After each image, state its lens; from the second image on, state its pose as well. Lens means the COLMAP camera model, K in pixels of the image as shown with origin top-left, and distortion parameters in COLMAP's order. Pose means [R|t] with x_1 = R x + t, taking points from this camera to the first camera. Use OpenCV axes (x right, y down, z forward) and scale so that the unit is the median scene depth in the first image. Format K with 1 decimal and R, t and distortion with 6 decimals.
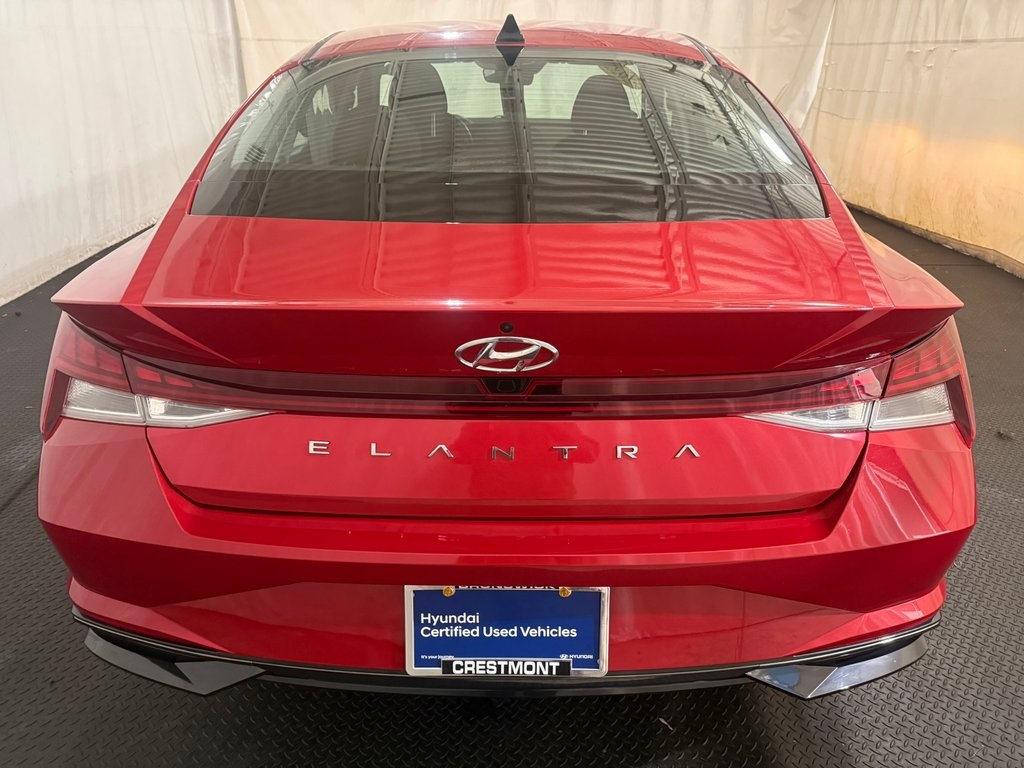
lens RADIAL K [[713.7, 0, 516.8], [0, 713.7, 379.2], [0, 0, 1]] dist [0.003711, -0.020349]
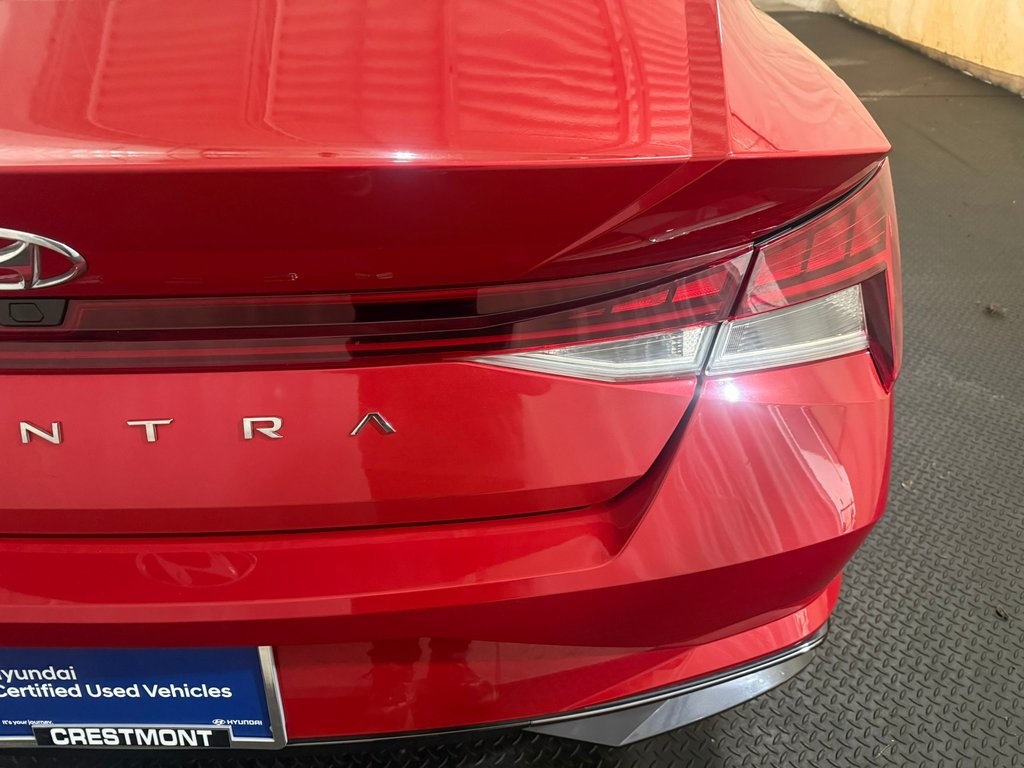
lens RADIAL K [[713.7, 0, 512.5], [0, 713.7, 384.4], [0, 0, 1]] dist [0.003711, -0.020349]
pose [[0.999840, -0.010511, -0.014440, 0.348384], [0.013325, 0.977356, 0.211180, -0.047627], [0.011893, -0.211339, 0.977341, 0.432529]]
